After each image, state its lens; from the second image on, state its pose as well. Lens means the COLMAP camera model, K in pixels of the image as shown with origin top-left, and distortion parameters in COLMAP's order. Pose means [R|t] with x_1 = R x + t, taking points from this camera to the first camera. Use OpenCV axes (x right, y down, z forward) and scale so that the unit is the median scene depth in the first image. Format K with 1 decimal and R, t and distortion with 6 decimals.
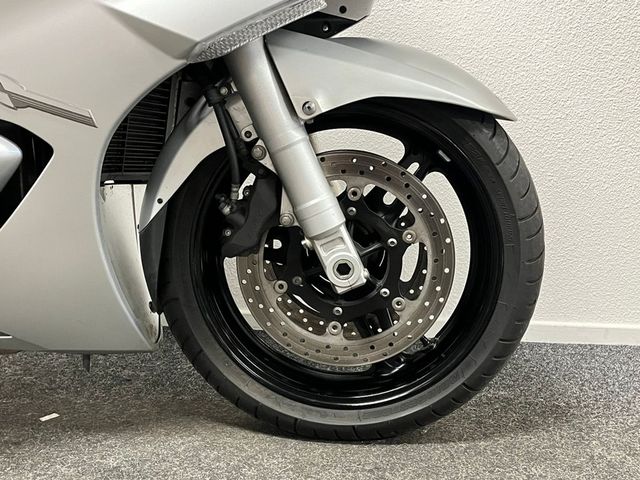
lens RADIAL K [[683.5, 0, 319.5], [0, 683.5, 240.3], [0, 0, 1]] dist [0.030947, 0.000000]
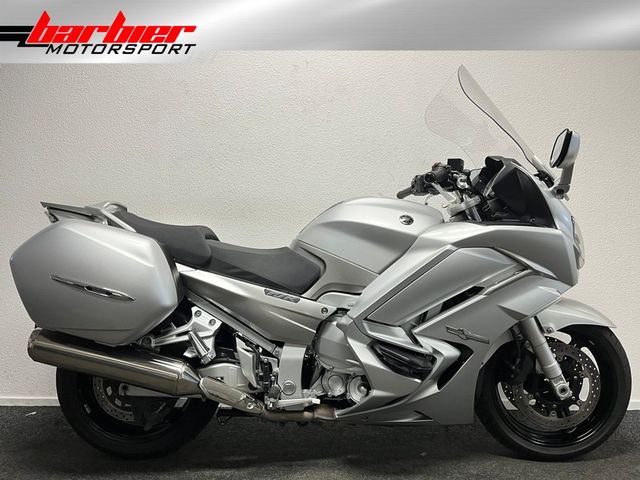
lens RADIAL K [[503.9, 0, 319.7], [0, 503.9, 239.5], [0, 0, 1]] dist [-0.004870, -0.004518]
pose [[0.999743, -0.016167, 0.015900, -0.880055], [0.018499, 0.987012, -0.159580, -0.228716], [-0.013113, 0.159833, 0.987057, -0.932349]]
